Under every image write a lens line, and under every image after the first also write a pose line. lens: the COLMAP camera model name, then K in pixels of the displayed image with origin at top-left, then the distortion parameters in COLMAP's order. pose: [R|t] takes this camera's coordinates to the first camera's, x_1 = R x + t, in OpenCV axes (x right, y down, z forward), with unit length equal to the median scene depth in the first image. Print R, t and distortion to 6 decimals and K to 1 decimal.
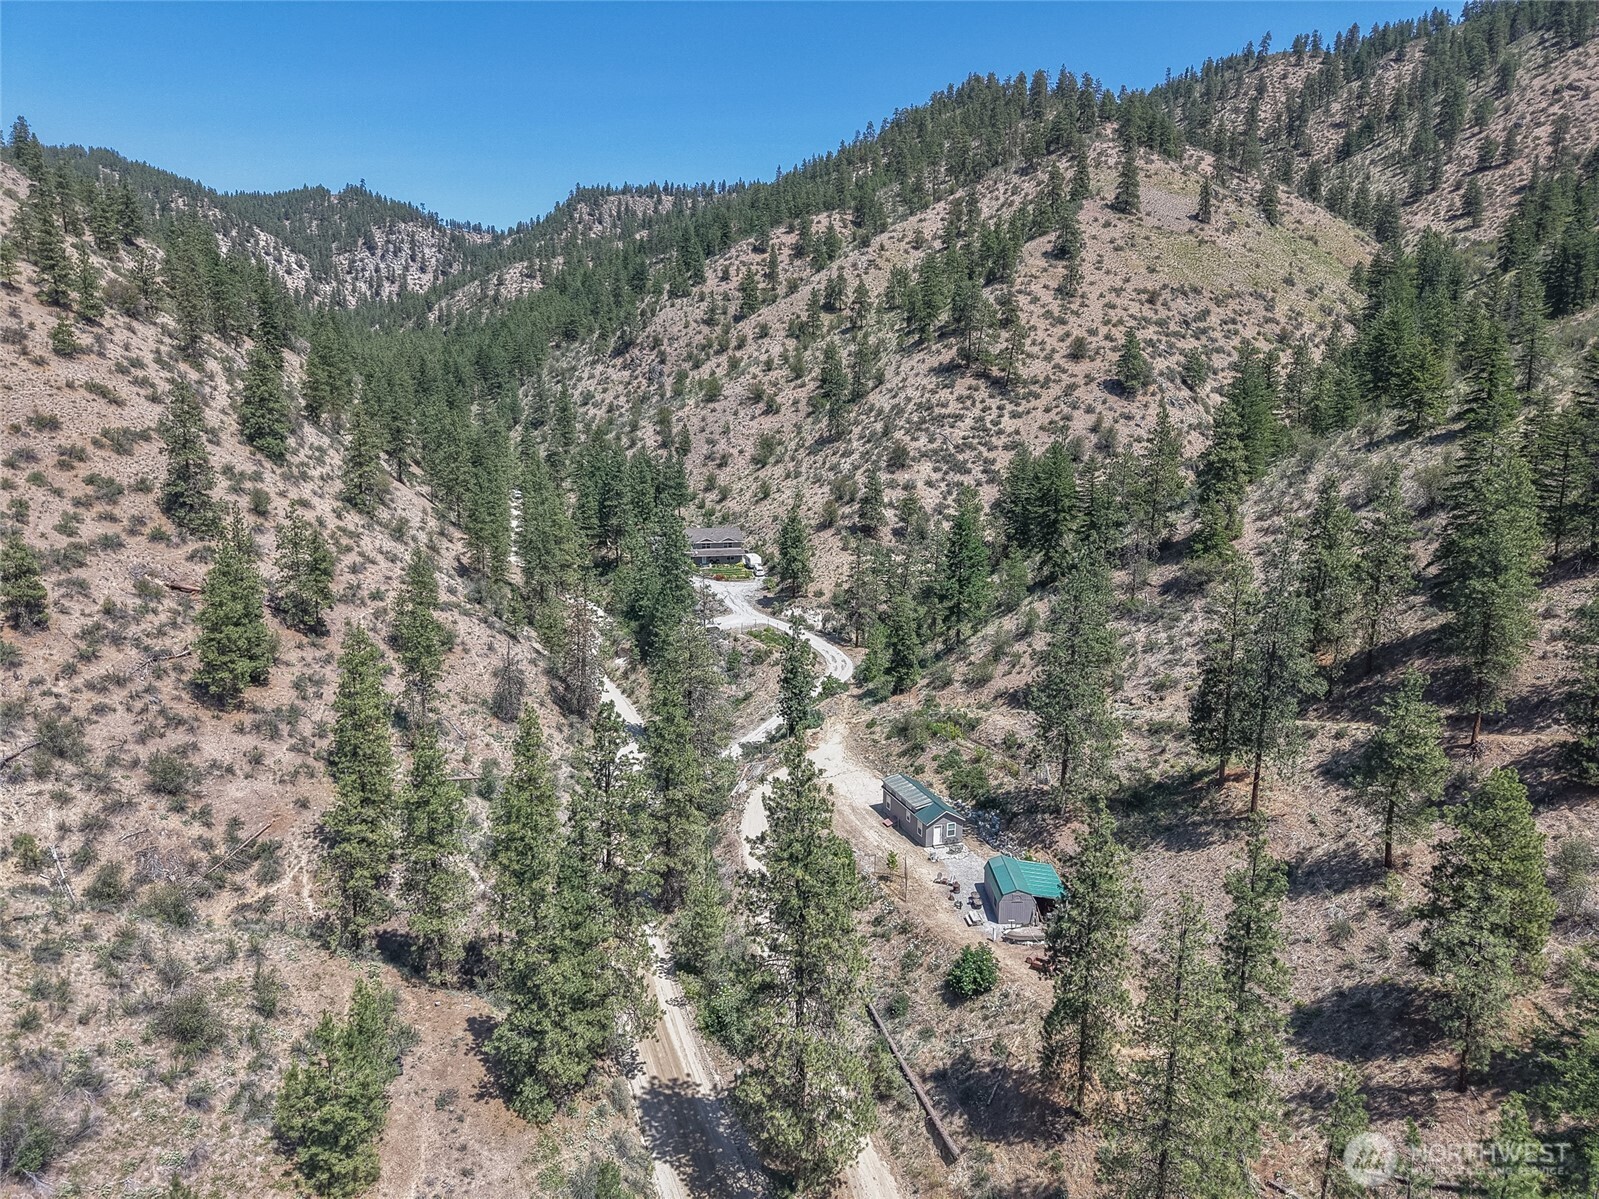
lens RADIAL K [[1022.8, 0, 794.3], [0, 1022.8, 670.3], [0, 0, 1]] dist [-0.034979, 0.006721]
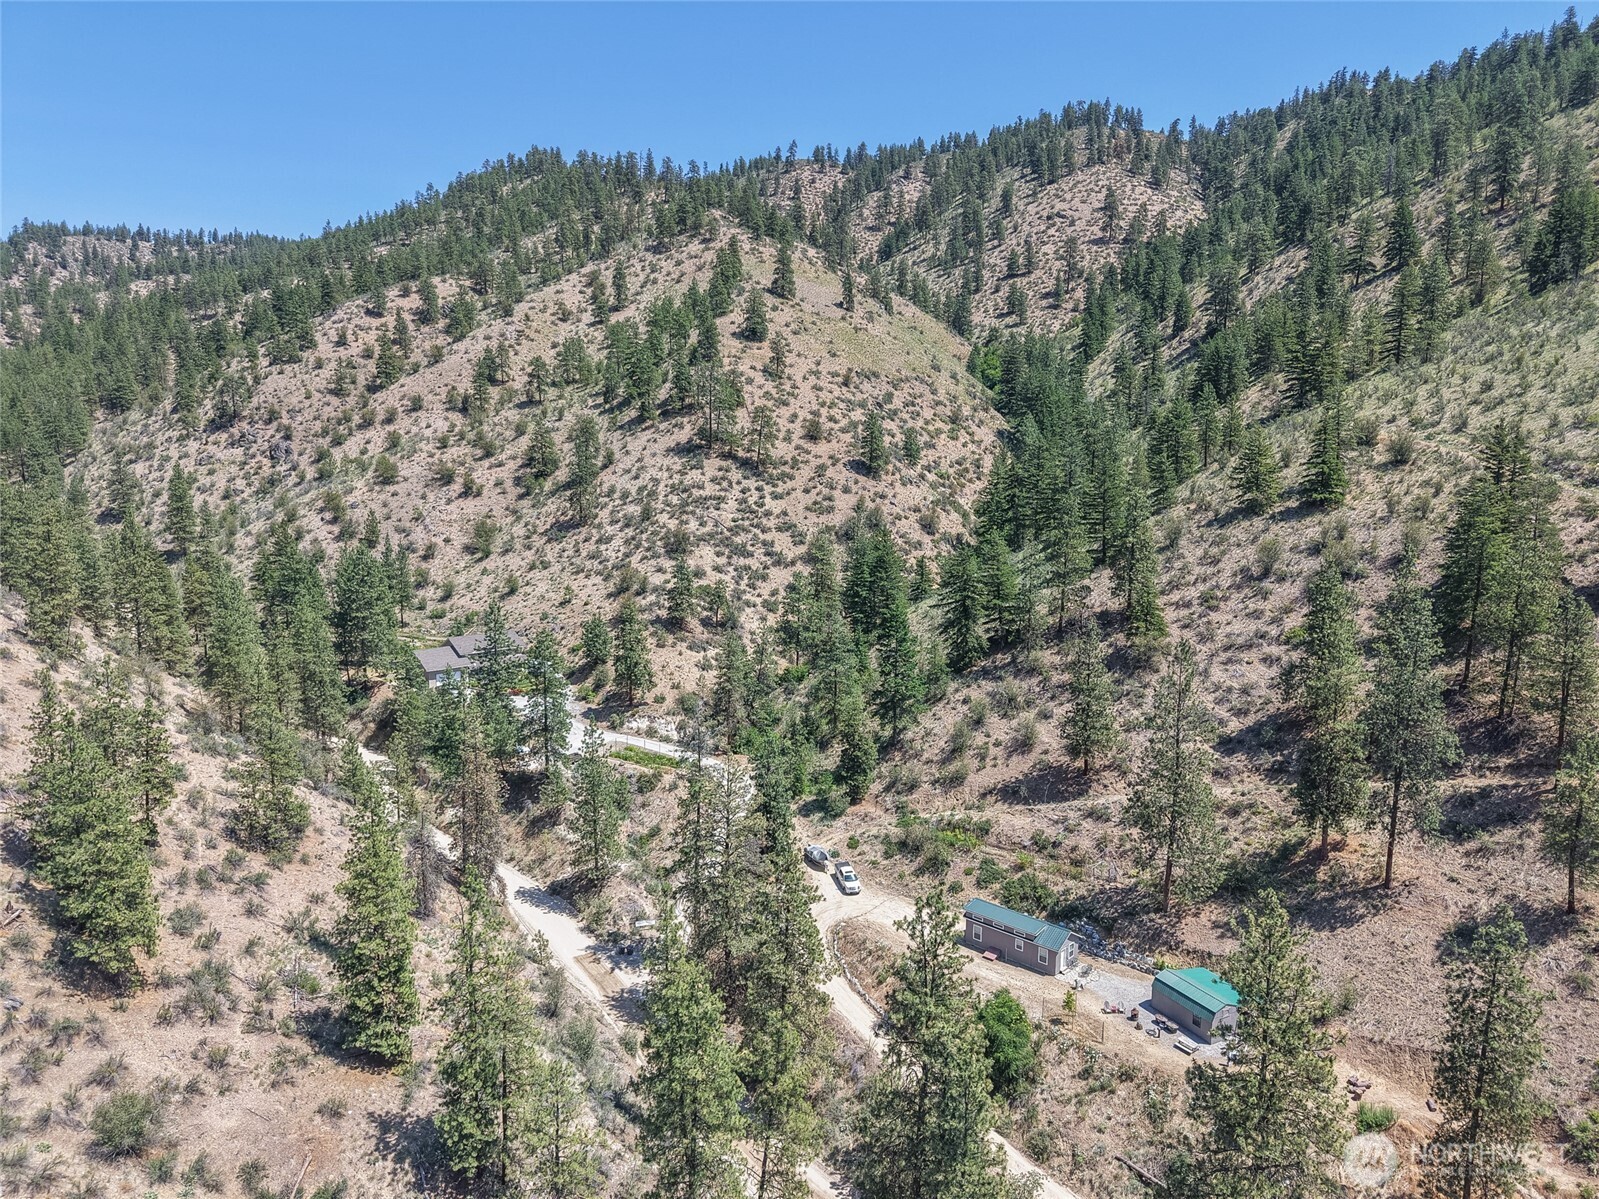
lens RADIAL K [[1022.8, 0, 794.3], [0, 1022.8, 670.3], [0, 0, 1]] dist [-0.034979, 0.006721]
pose [[0.898088, -0.091606, 0.430170, -0.178296], [0.117688, 0.992456, -0.034357, -0.038292], [-0.423778, 0.081482, 0.902094, 0.090384]]
